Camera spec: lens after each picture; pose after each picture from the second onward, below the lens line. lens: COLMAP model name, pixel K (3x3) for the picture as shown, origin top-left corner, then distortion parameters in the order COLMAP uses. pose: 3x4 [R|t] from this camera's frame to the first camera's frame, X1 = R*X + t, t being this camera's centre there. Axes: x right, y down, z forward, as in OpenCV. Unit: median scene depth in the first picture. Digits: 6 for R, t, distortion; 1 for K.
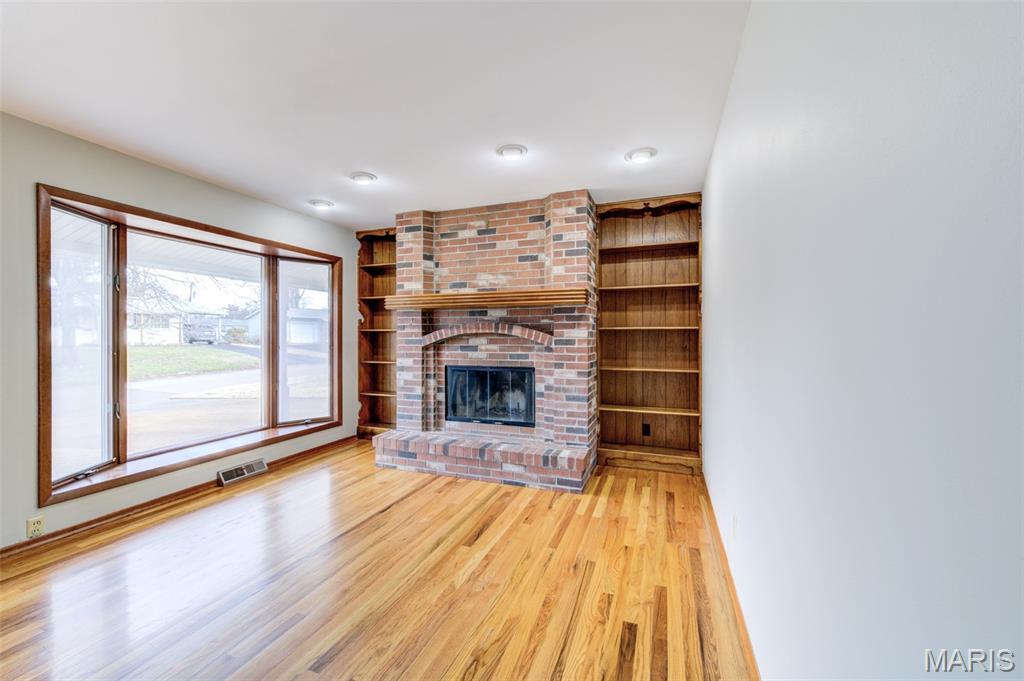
lens RADIAL K [[405.9, 0, 519.5], [0, 405.9, 338.2], [0, 0, 1]] dist [0.013870, -0.000184]
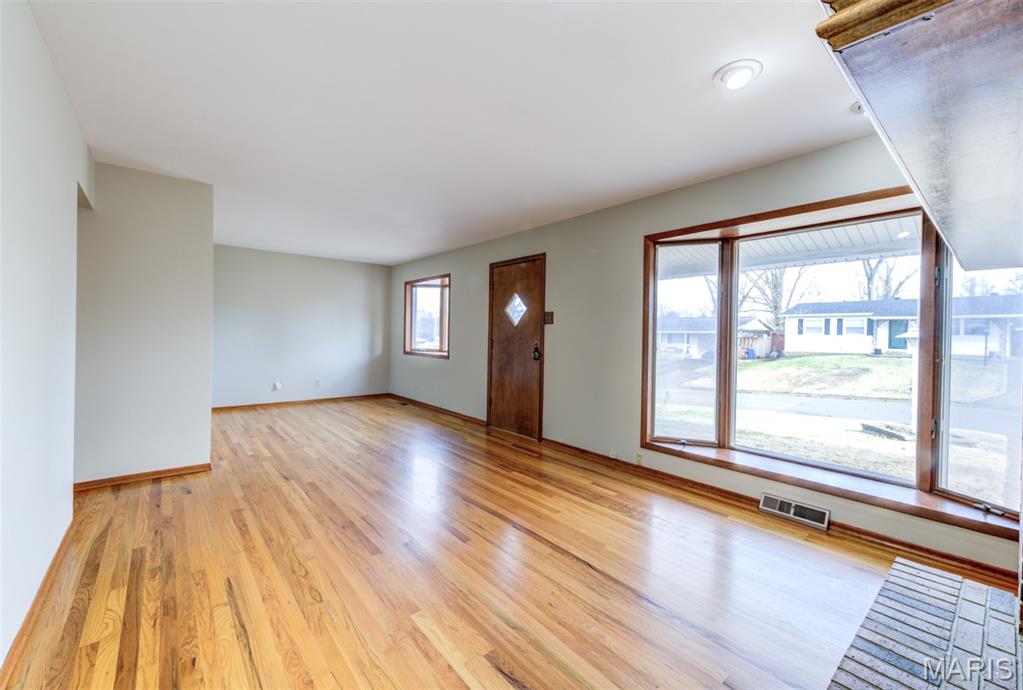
lens RADIAL K [[408.4, 0, 491.9], [0, 408.4, 339.3], [0, 0, 1]] dist [0.001724, 0.000160]
pose [[-0.524714, 0.000886, -0.851278, 0.286238], [-0.018808, 0.999743, 0.012634, 0.000615], [0.851071, 0.022640, -0.524563, 0.902370]]
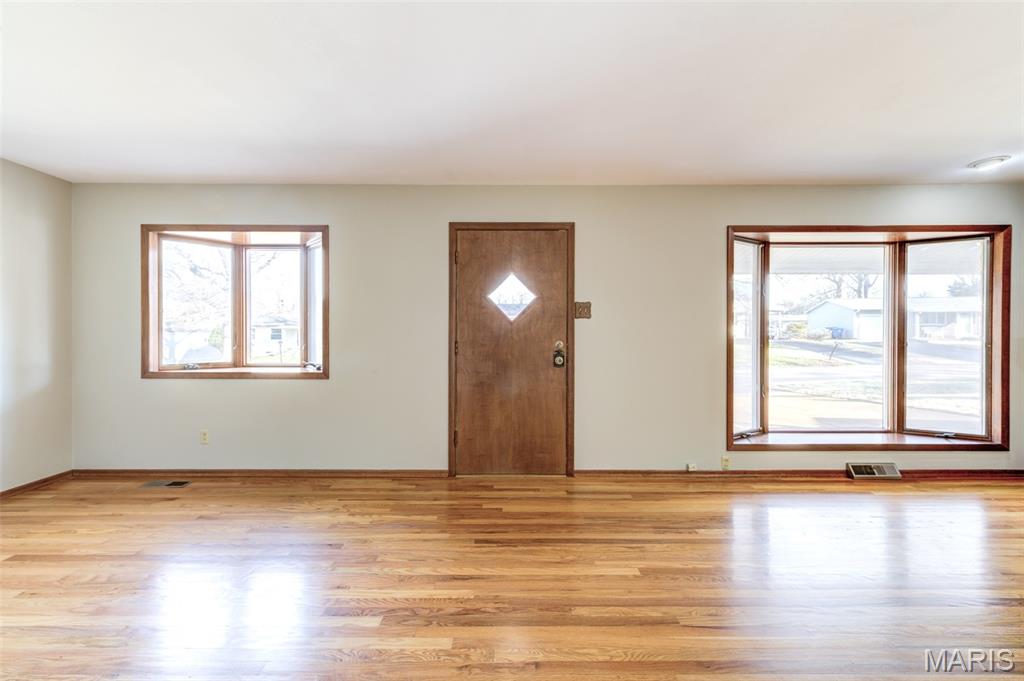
lens RADIAL K [[406.1, 0, 506.9], [0, 406.1, 335.2], [0, 0, 1]] dist [0.000976, 0.000039]
pose [[0.337288, 0.004497, -0.941391, -0.060487], [-0.001600, 0.999990, 0.004204, 0.001542], [0.941400, 0.000089, 0.337292, -0.139170]]
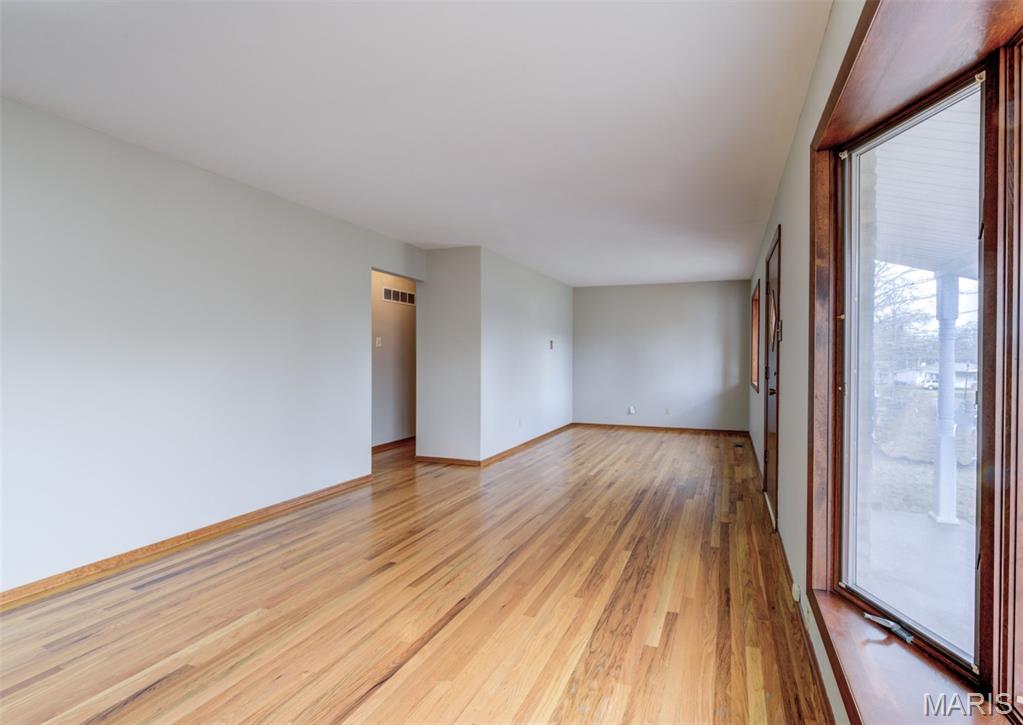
lens RADIAL K [[428.5, 0, 591.1], [0, 428.5, 360.9], [0, 0, 1]] dist [0.001596, 0.000223]
pose [[-0.998012, -0.005001, -0.062829, -0.501578], [-0.005601, 0.999940, 0.009374, -0.001618], [0.062778, 0.009708, -0.997980, 1.177596]]
